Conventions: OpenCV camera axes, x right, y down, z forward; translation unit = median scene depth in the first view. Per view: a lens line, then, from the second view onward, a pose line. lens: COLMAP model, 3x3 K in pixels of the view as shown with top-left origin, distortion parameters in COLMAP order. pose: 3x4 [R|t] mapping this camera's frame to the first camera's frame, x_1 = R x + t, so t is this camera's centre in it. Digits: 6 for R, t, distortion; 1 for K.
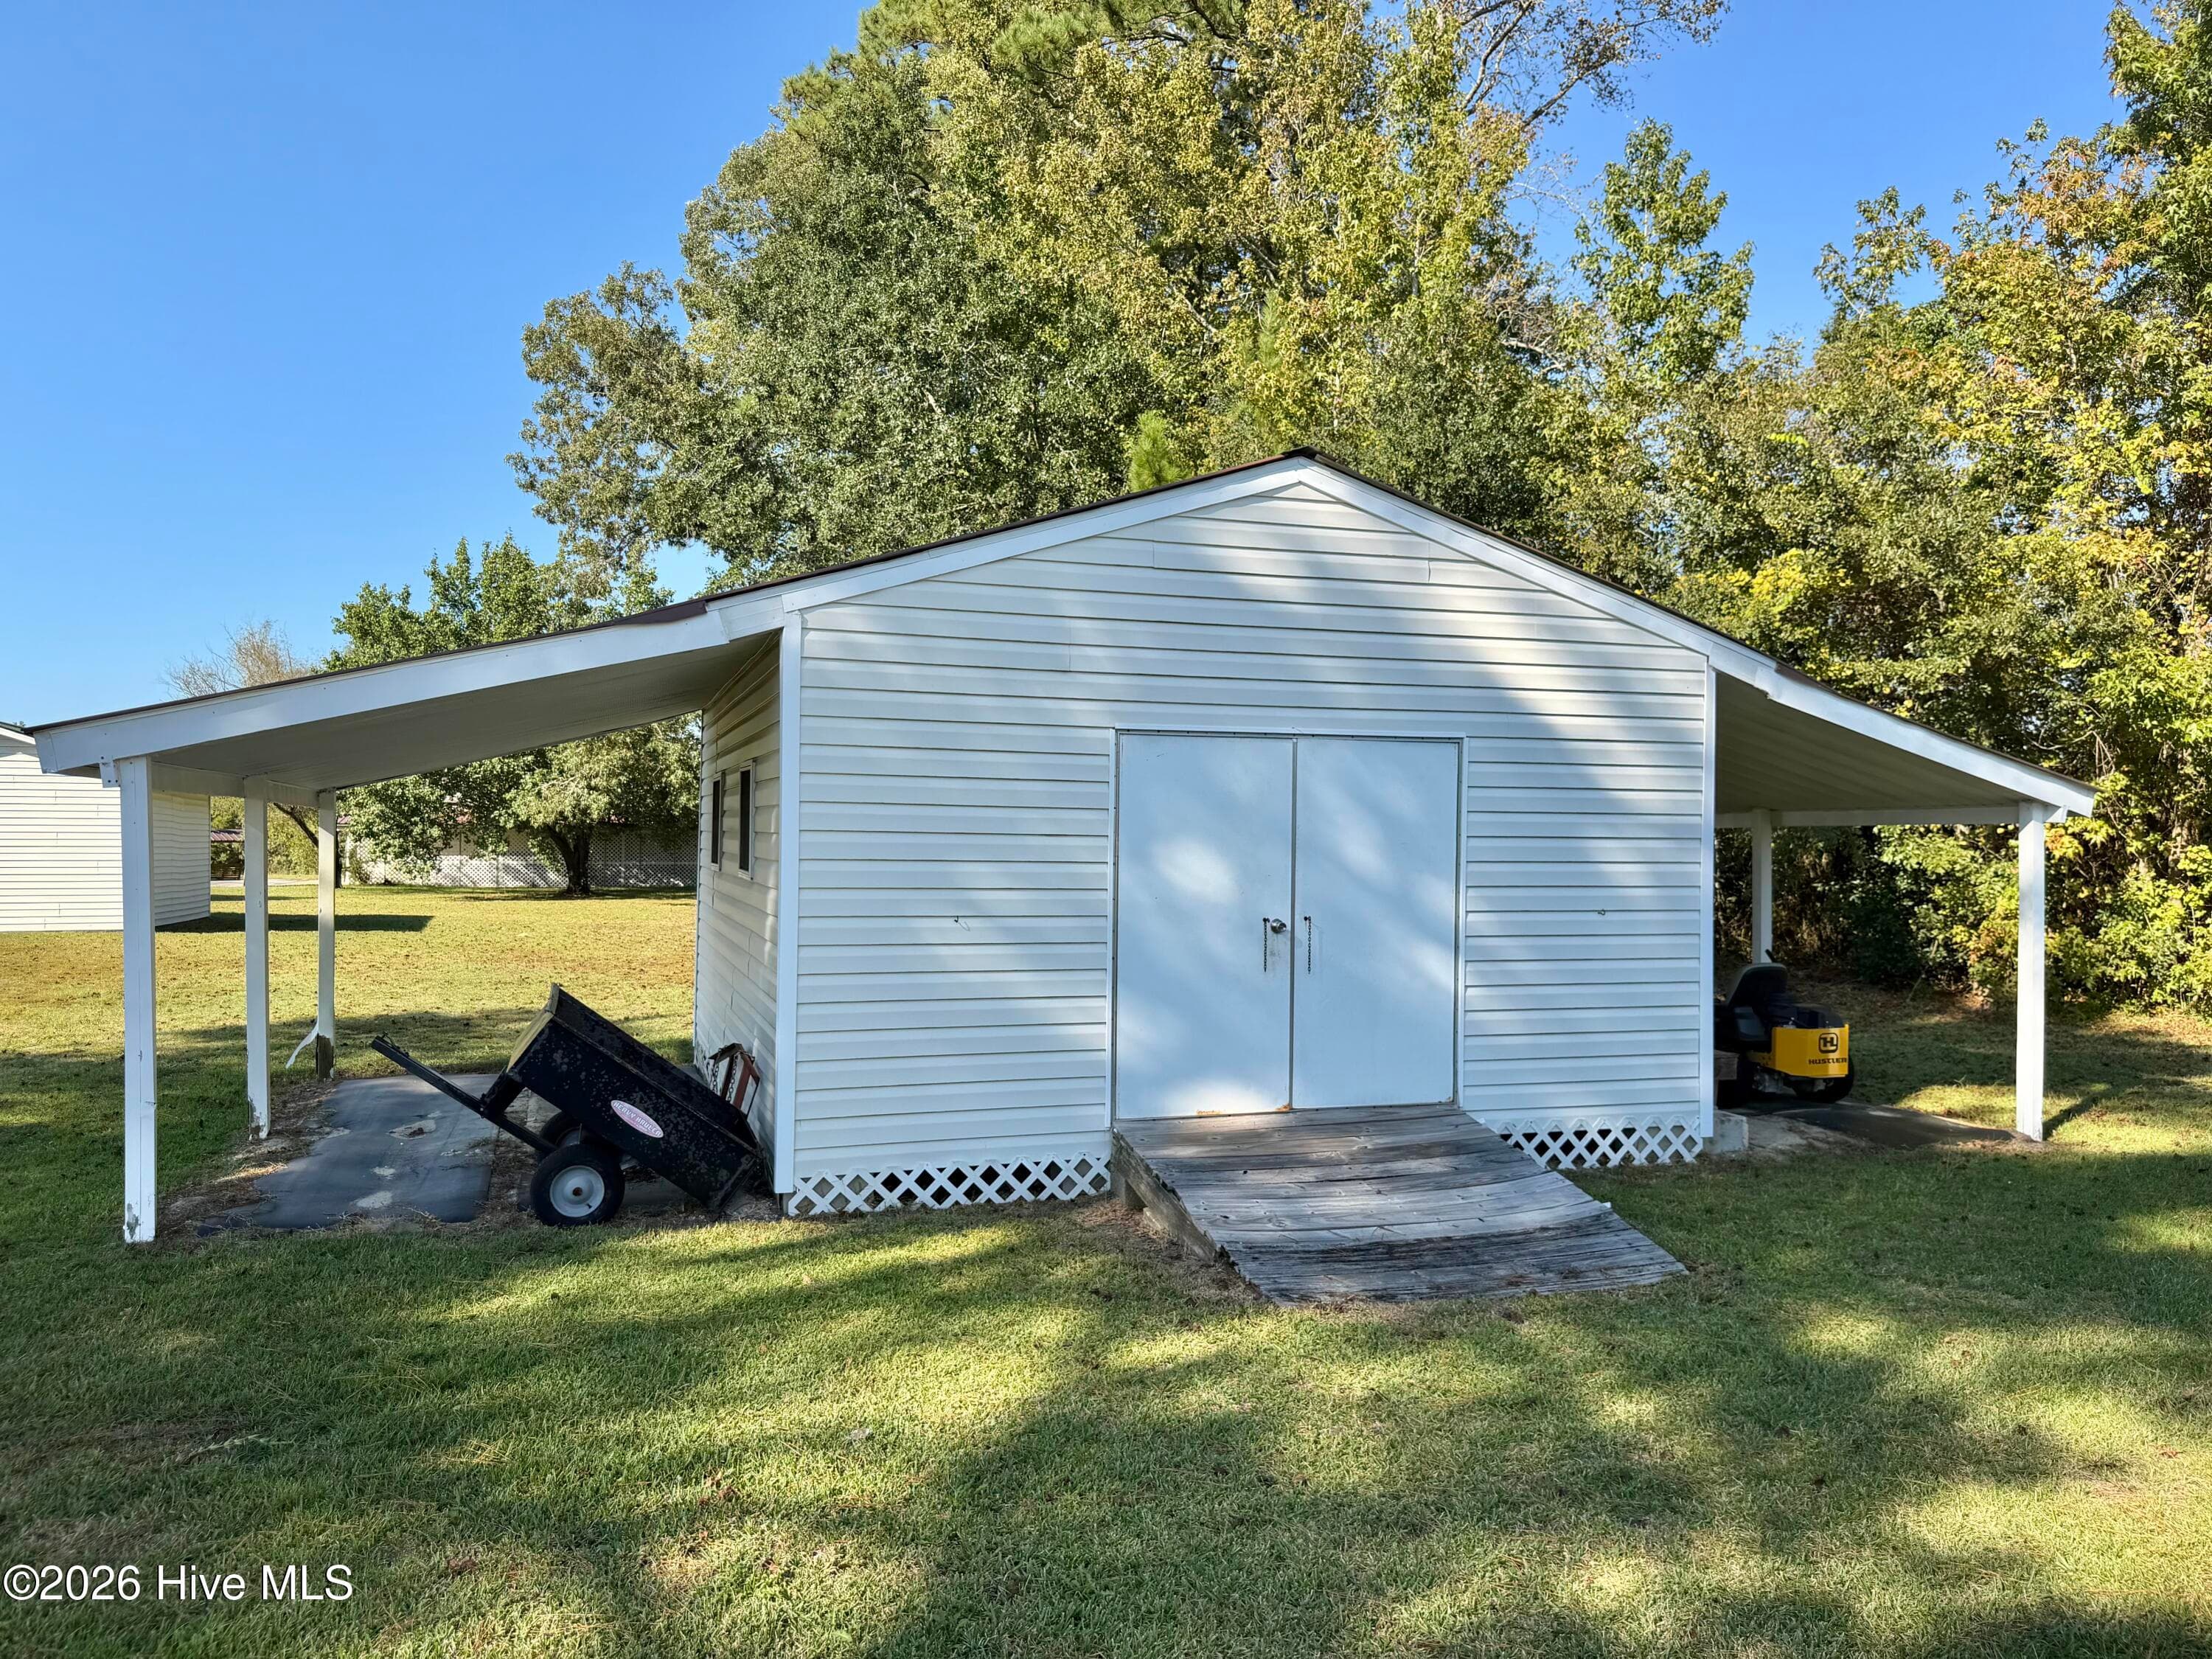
lens RADIAL K [[1688.0, 0, 1106.0], [0, 1688.0, 829.5], [0, 0, 1]] dist [0.063926, -0.105211]
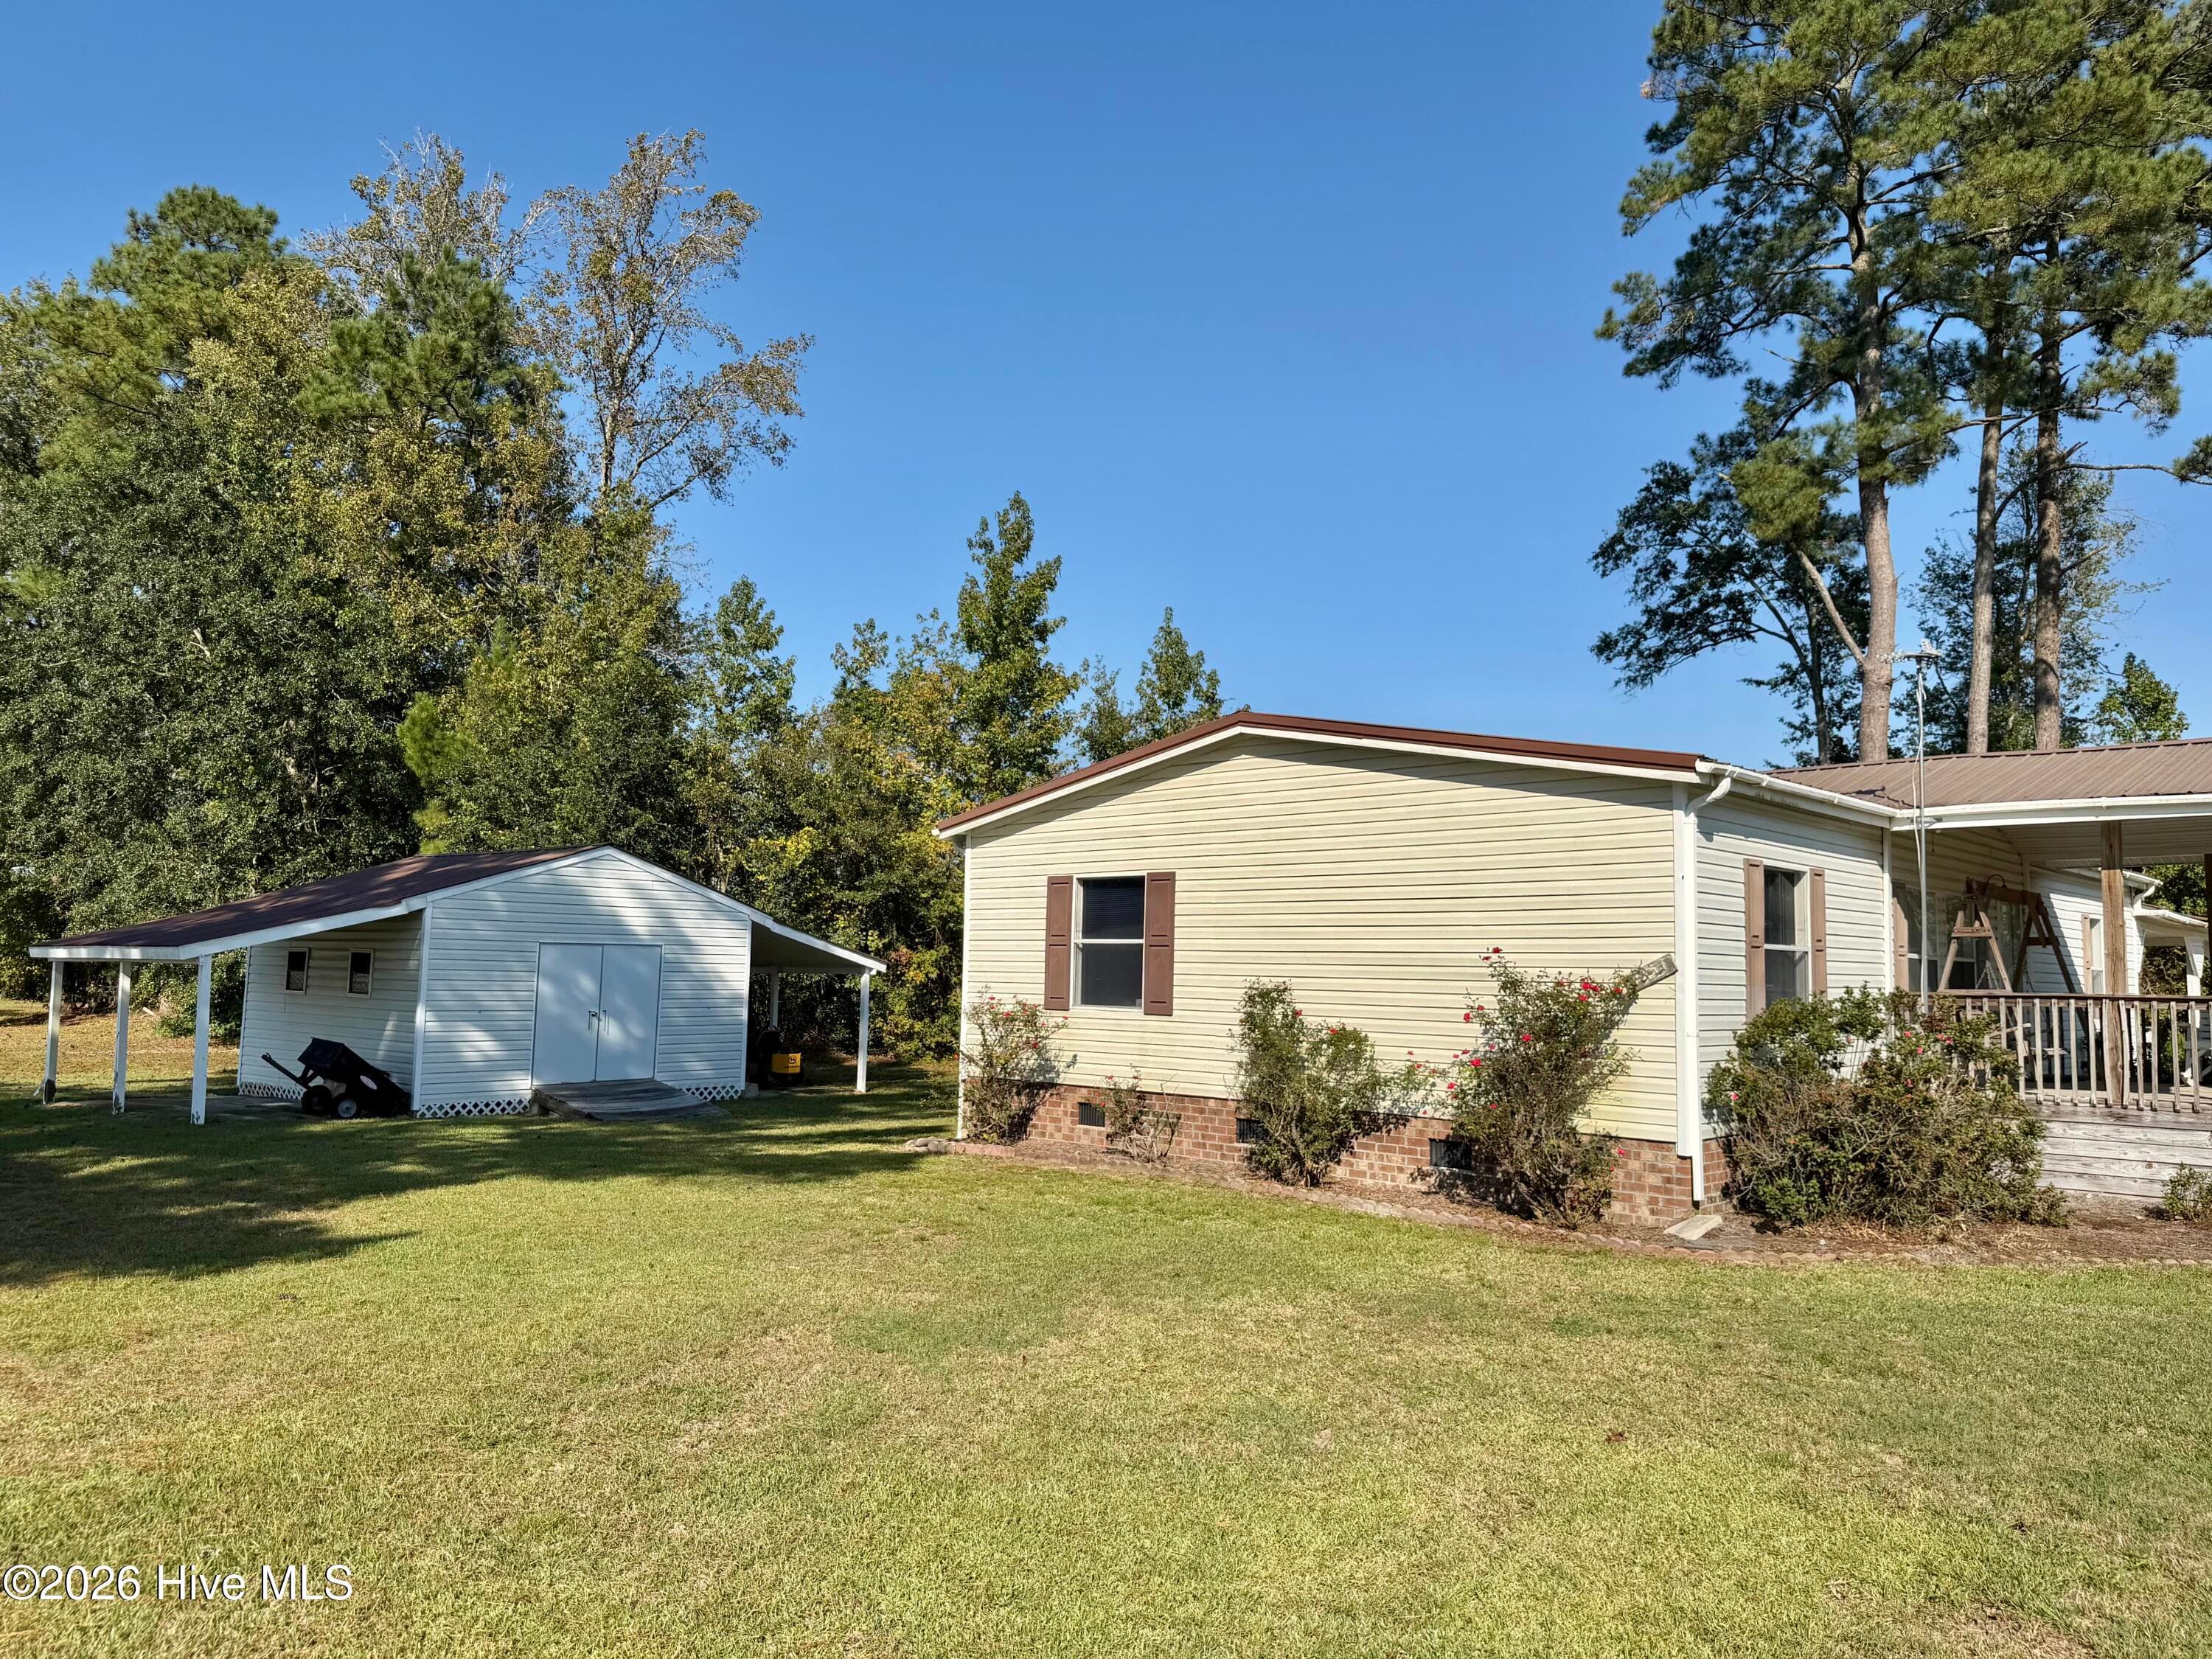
lens RADIAL K [[1688.0, 0, 1106.0], [0, 1688.0, 829.5], [0, 0, 1]] dist [0.063926, -0.105211]
pose [[0.869038, 0.045520, 0.492647, -0.268339], [-0.010935, 0.997282, -0.072859, -0.024131], [-0.494625, 0.057930, 0.867174, -0.894073]]
